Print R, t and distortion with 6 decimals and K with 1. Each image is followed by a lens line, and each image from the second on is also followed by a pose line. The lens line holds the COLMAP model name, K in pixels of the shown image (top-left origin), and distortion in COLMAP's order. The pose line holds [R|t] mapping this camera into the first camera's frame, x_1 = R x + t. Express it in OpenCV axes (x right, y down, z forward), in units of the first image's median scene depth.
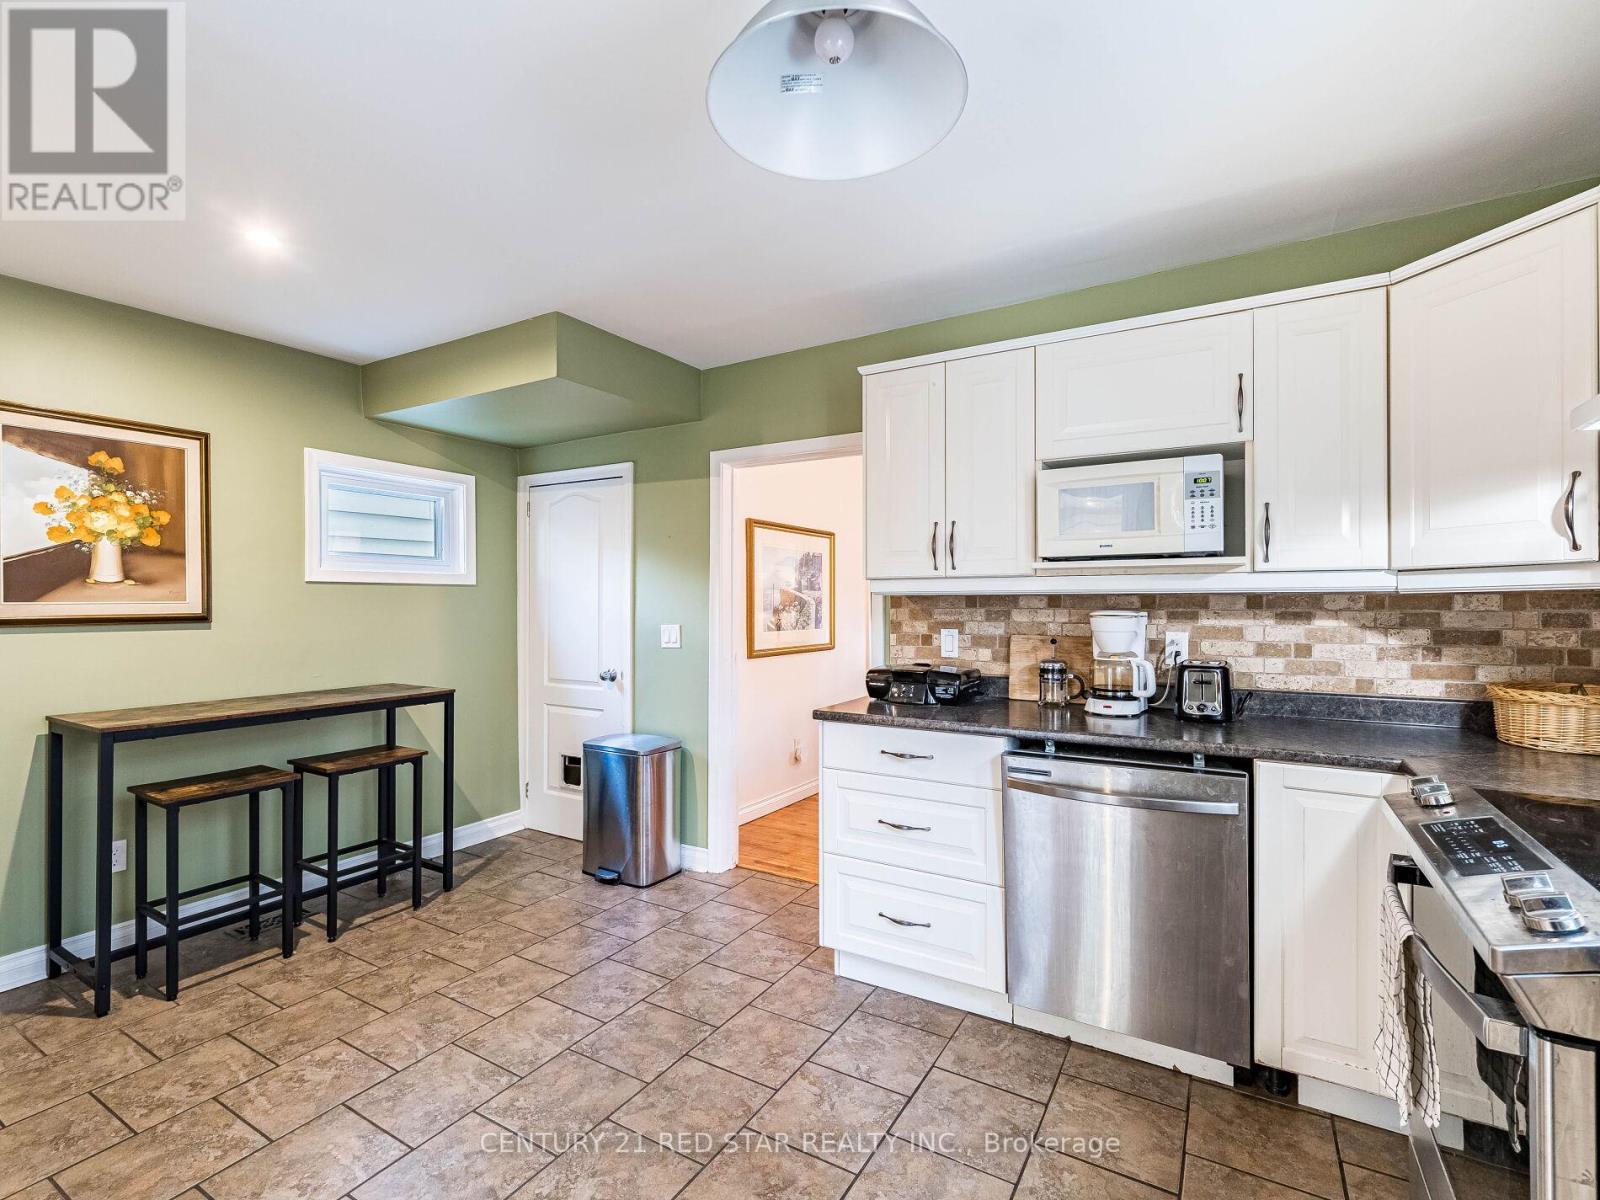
lens RADIAL K [[739.9, 0, 829.7], [0, 739.9, 593.1], [0, 0, 1]] dist [-0.002039, 0.000185]
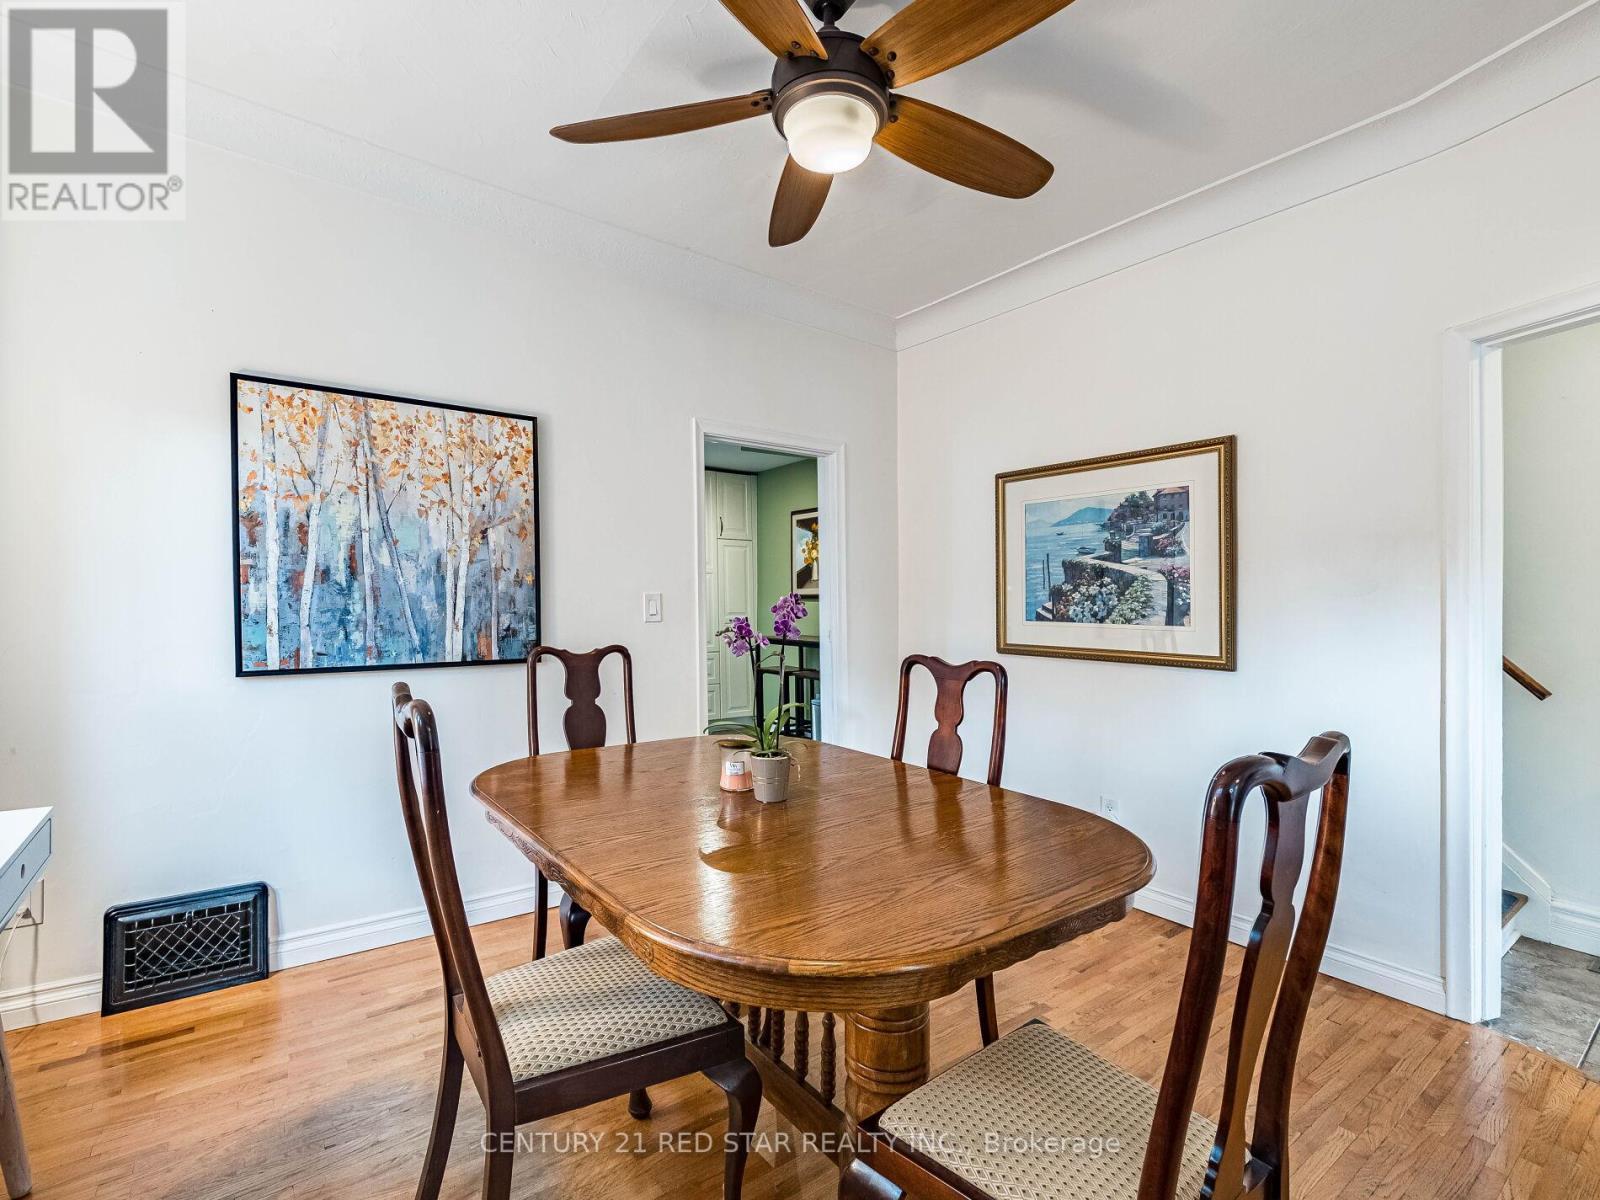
lens RADIAL K [[748.0, 0, 796.5], [0, 748.0, 597.6], [0, 0, 1]] dist [0.002085, 0.001426]
pose [[-0.389472, -0.010487, -0.920979, 0.617432], [-0.000149, 0.999936, -0.011323, 0.034312], [0.921038, -0.004273, -0.389448, 0.979830]]
